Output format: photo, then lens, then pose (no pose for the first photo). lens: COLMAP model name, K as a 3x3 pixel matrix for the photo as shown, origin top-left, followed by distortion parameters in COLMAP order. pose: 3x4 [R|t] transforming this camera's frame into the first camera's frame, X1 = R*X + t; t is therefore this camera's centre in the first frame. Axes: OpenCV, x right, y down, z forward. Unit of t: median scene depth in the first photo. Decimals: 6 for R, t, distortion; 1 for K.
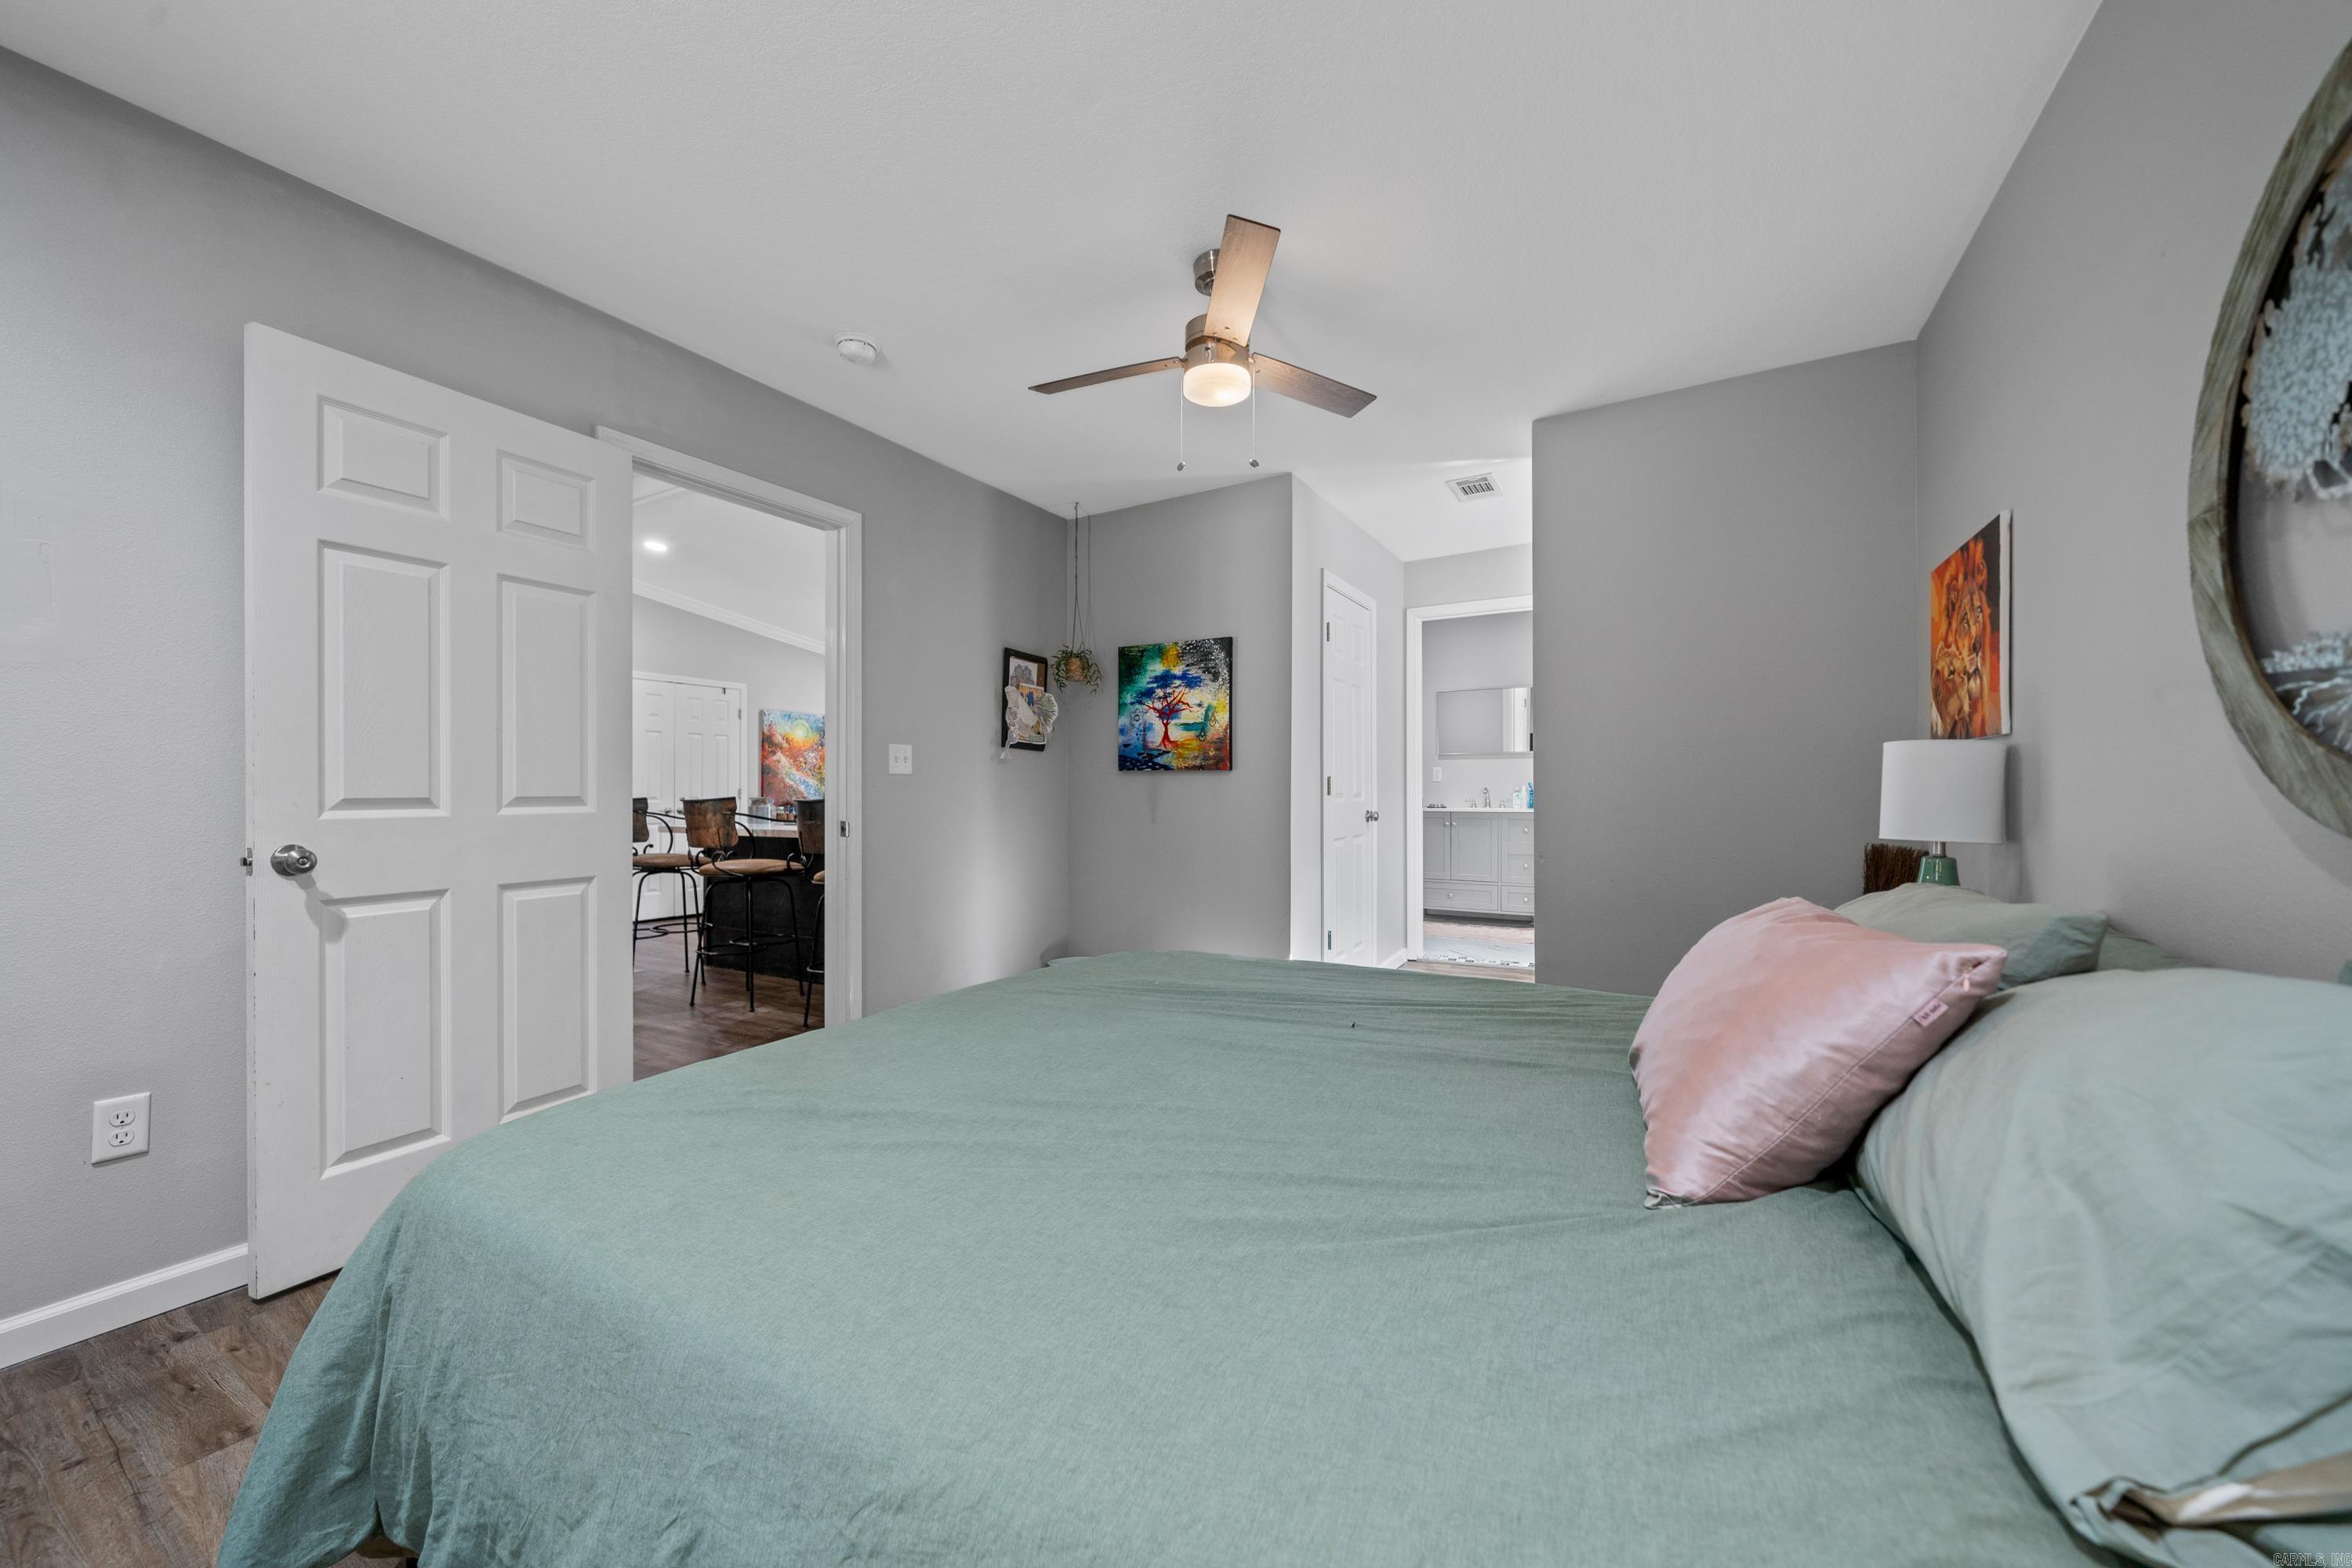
lens RADIAL K [[894.0, 0, 1185.1], [0, 894.0, 789.4], [0, 0, 1]] dist [0.002047, -0.000618]
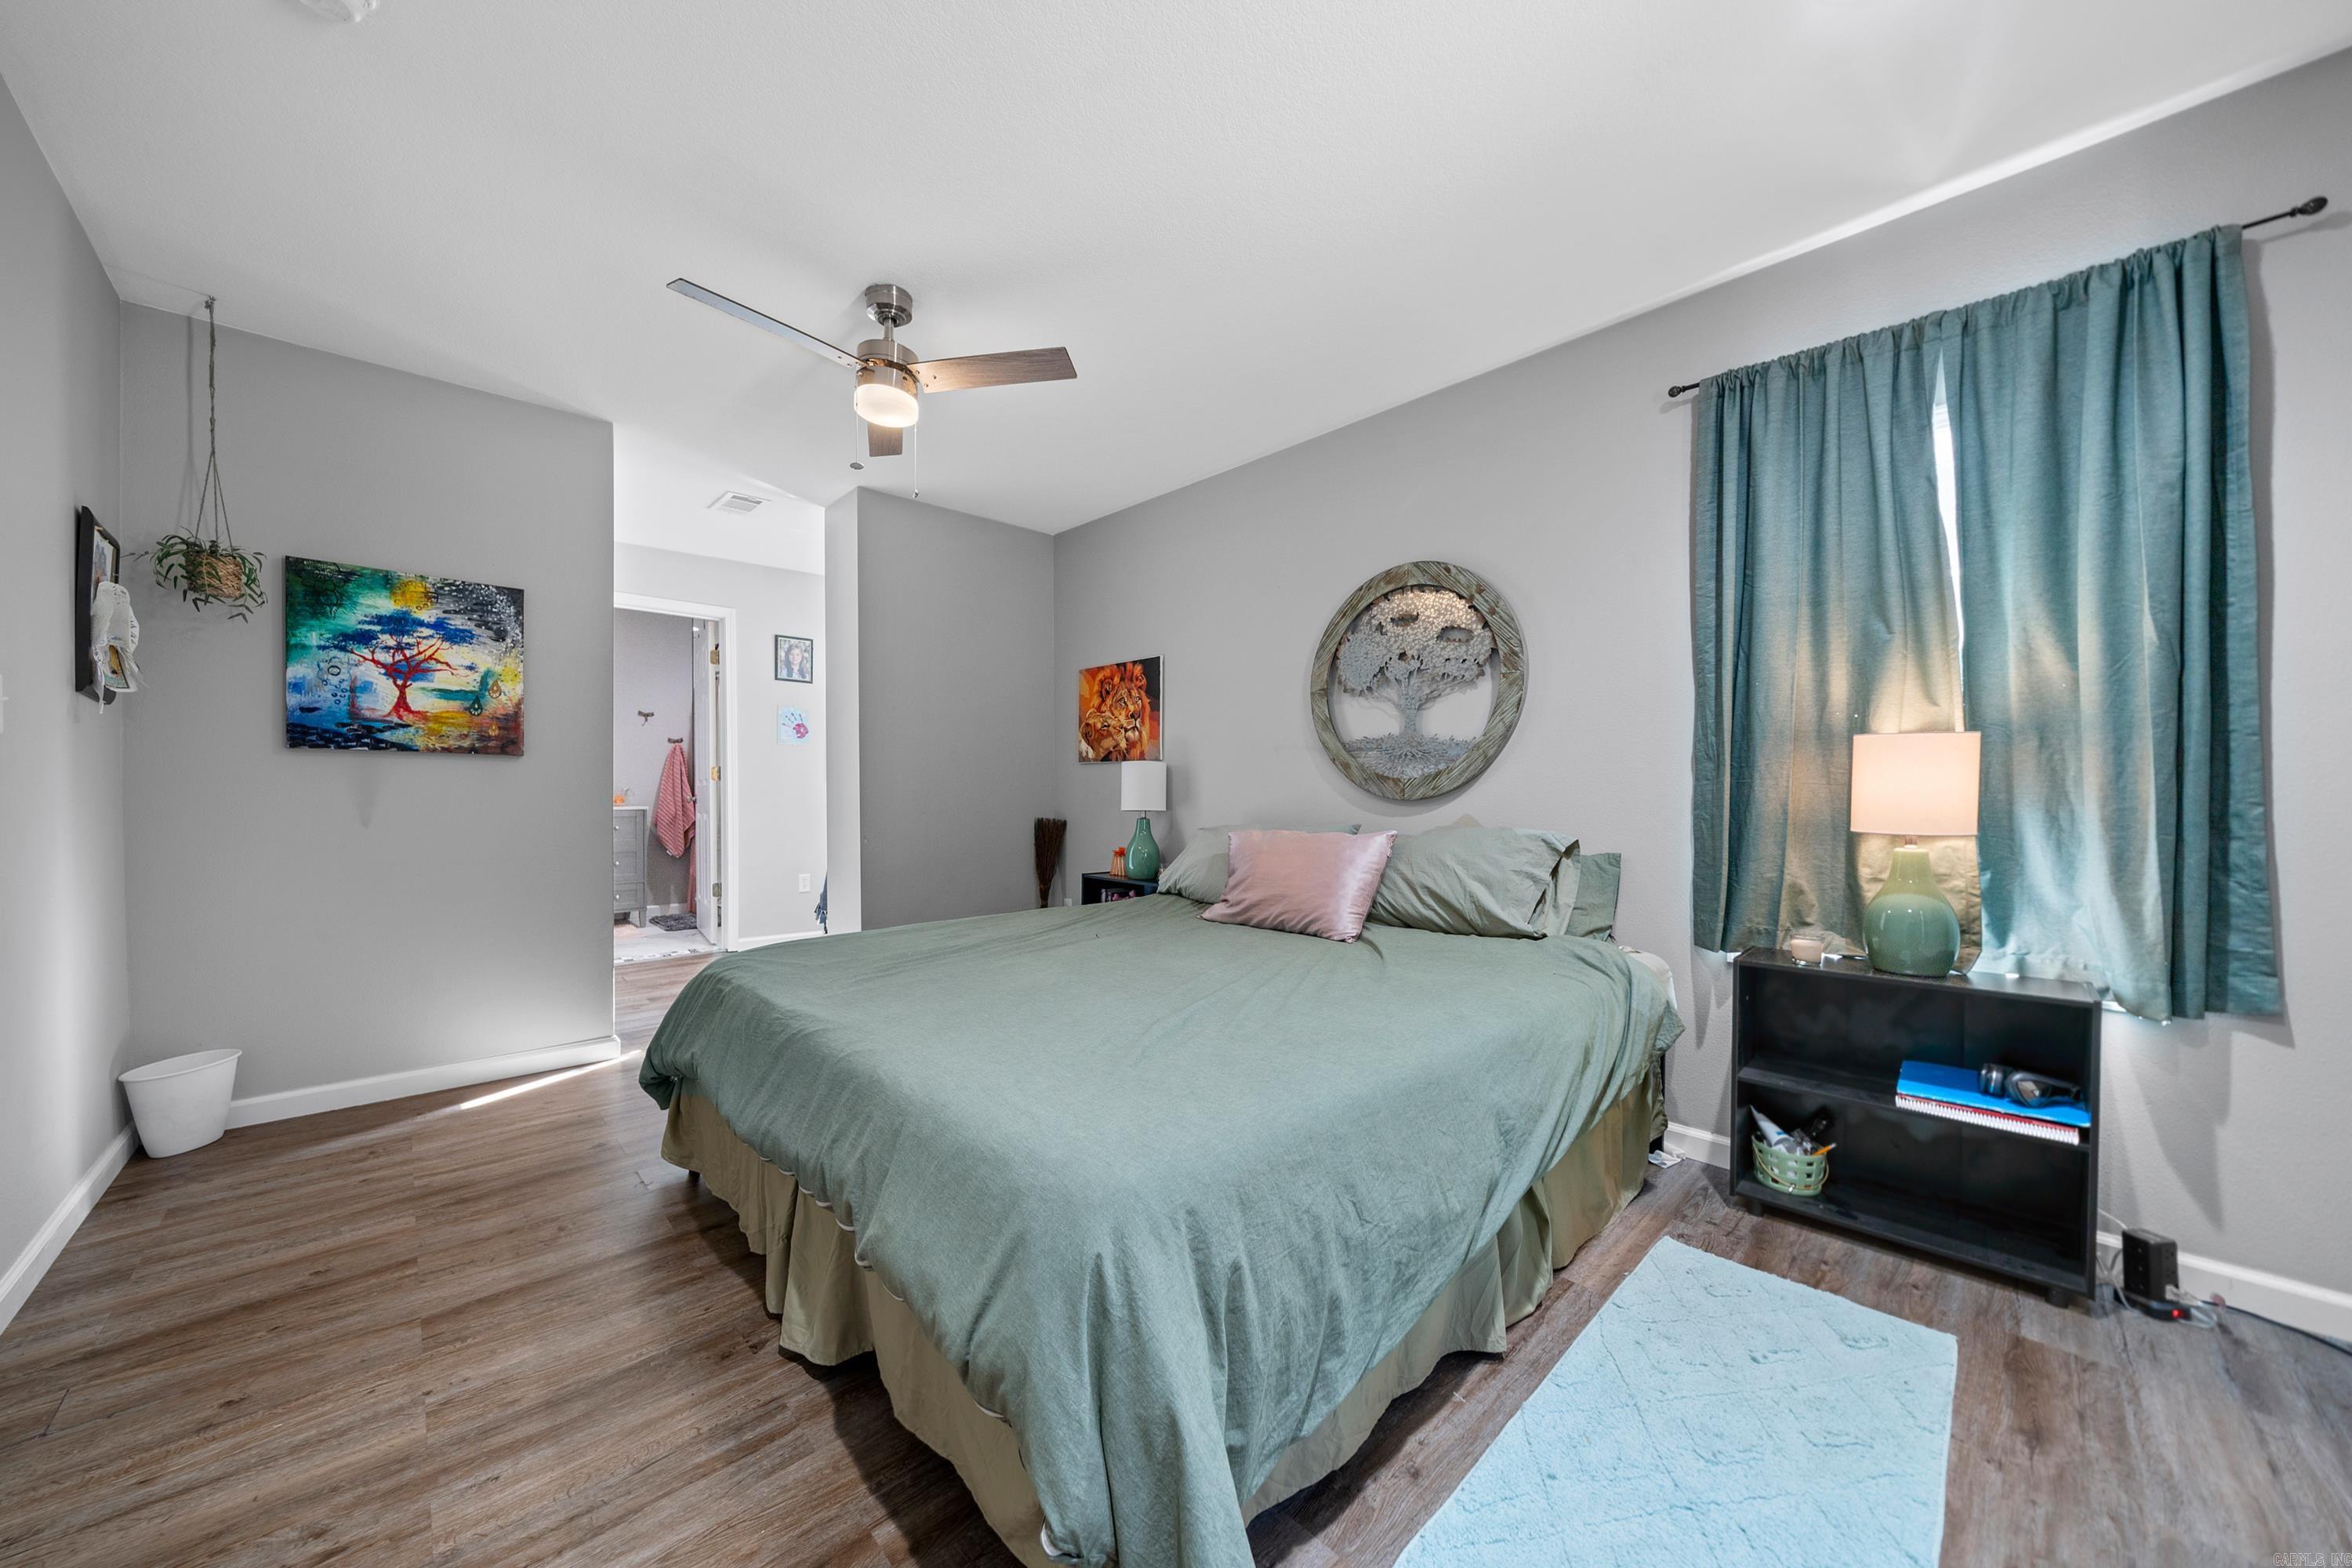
lens RADIAL K [[815.2, 0, 1168.6], [0, 815.2, 799.8], [0, 0, 1]] dist [-0.005761, -0.000008]
pose [[0.263985, -0.006110, 0.964507, -0.484714], [-0.006521, 0.999946, 0.008120, 0.008294], [-0.964505, -0.008434, 0.263931, 0.238308]]
